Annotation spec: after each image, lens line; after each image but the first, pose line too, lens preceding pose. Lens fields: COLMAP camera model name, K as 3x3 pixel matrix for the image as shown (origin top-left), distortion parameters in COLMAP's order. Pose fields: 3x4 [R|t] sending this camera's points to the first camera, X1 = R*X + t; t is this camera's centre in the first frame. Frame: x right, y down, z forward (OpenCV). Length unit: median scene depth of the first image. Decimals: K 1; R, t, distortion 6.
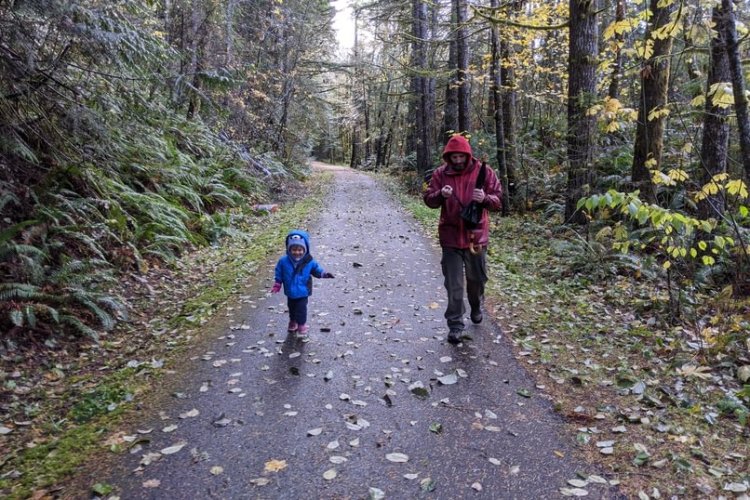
lens RADIAL K [[631.1, 0, 375.0], [0, 631.1, 250.0], [0, 0, 1]] dist [-0.001045, -0.104708]
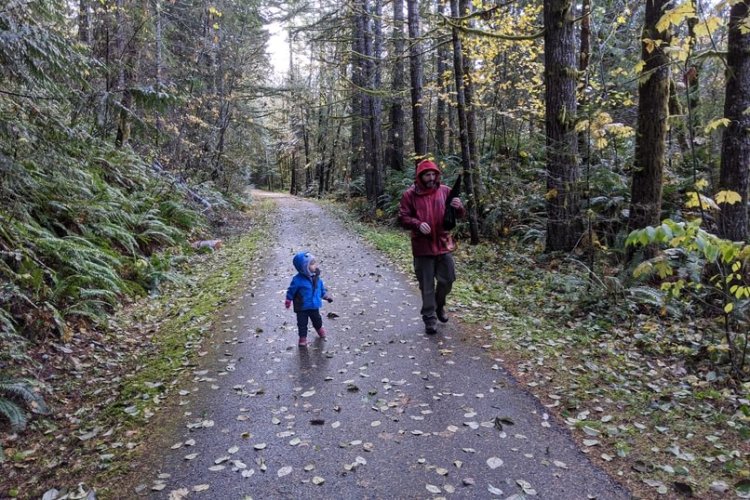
lens RADIAL K [[631.1, 0, 375.0], [0, 631.1, 250.0], [0, 0, 1]] dist [-0.001045, -0.104708]
pose [[0.994298, -0.040827, 0.098517, -0.038913], [0.044506, 0.998380, -0.035448, -0.023433], [-0.096910, 0.039631, 0.994504, 0.124426]]
